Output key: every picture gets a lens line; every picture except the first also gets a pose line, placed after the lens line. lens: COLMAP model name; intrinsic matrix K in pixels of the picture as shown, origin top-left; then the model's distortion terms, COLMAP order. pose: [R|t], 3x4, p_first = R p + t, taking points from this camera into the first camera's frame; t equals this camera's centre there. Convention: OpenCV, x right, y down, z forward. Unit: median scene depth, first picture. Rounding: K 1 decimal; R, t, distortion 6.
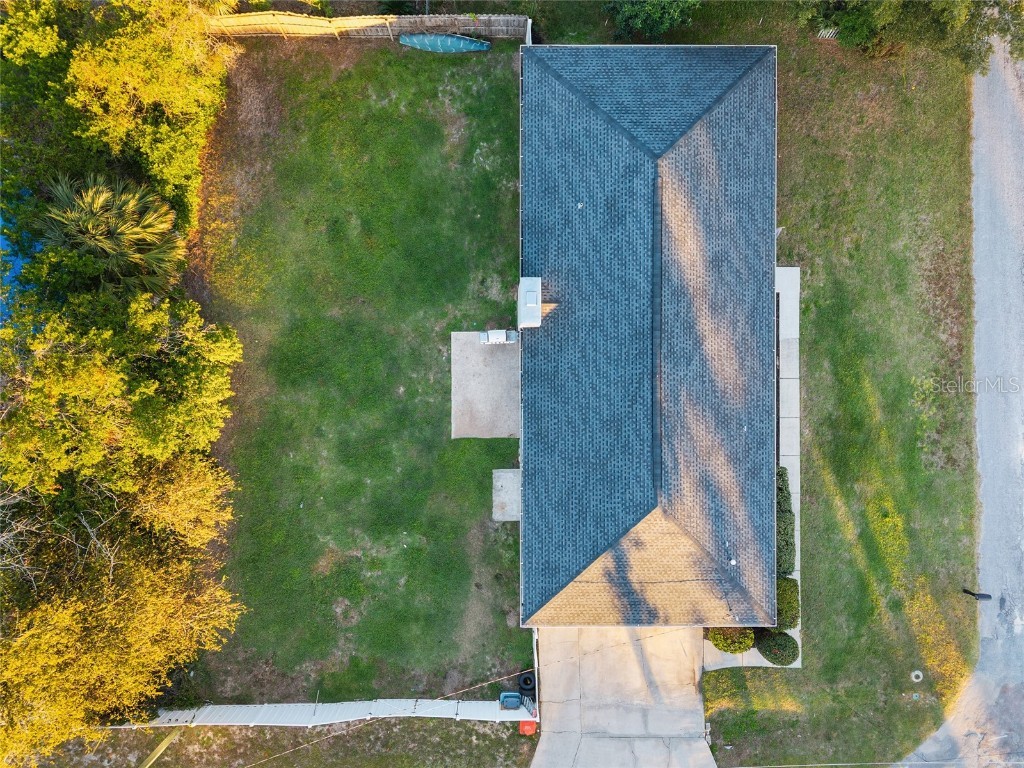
lens RADIAL K [[695.2, 0, 502.5], [0, 695.2, 381.2], [0, 0, 1]] dist [0.045282, -0.050778]
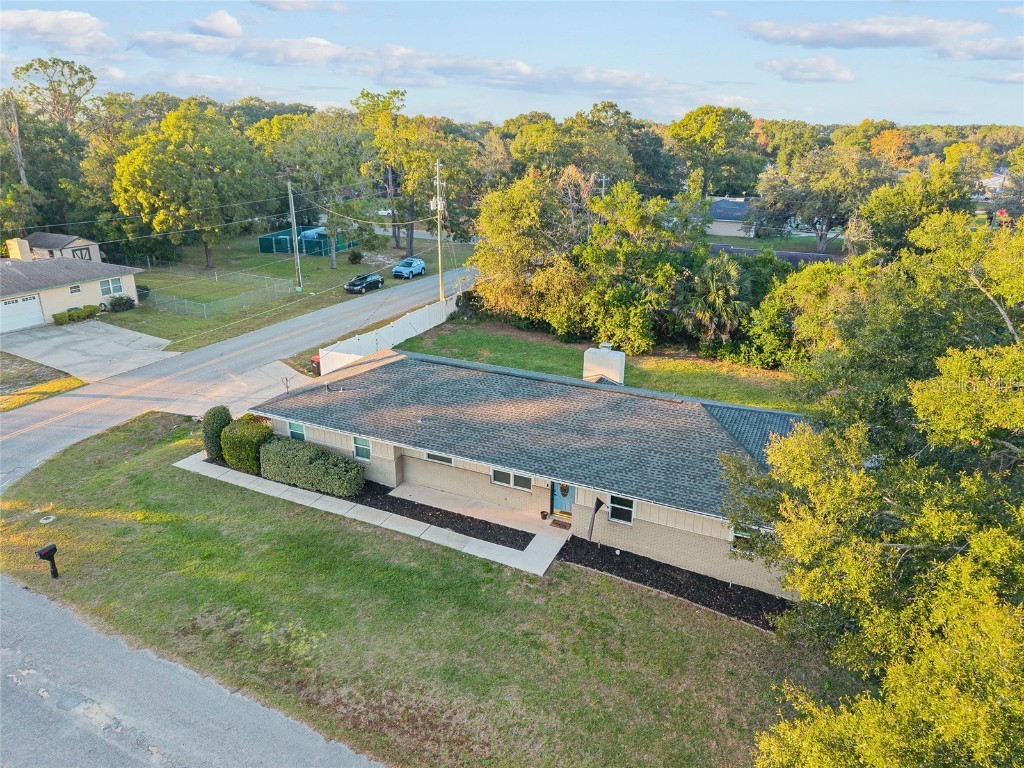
lens RADIAL K [[679.7, 0, 503.4], [0, 679.7, 386.3], [0, 0, 1]] dist [0.049339, -0.071272]
pose [[-0.438214, 0.307344, -0.844694, 0.999049], [-0.898820, -0.159788, 0.408154, -0.390822], [-0.009528, 0.938087, 0.346268, 0.554503]]
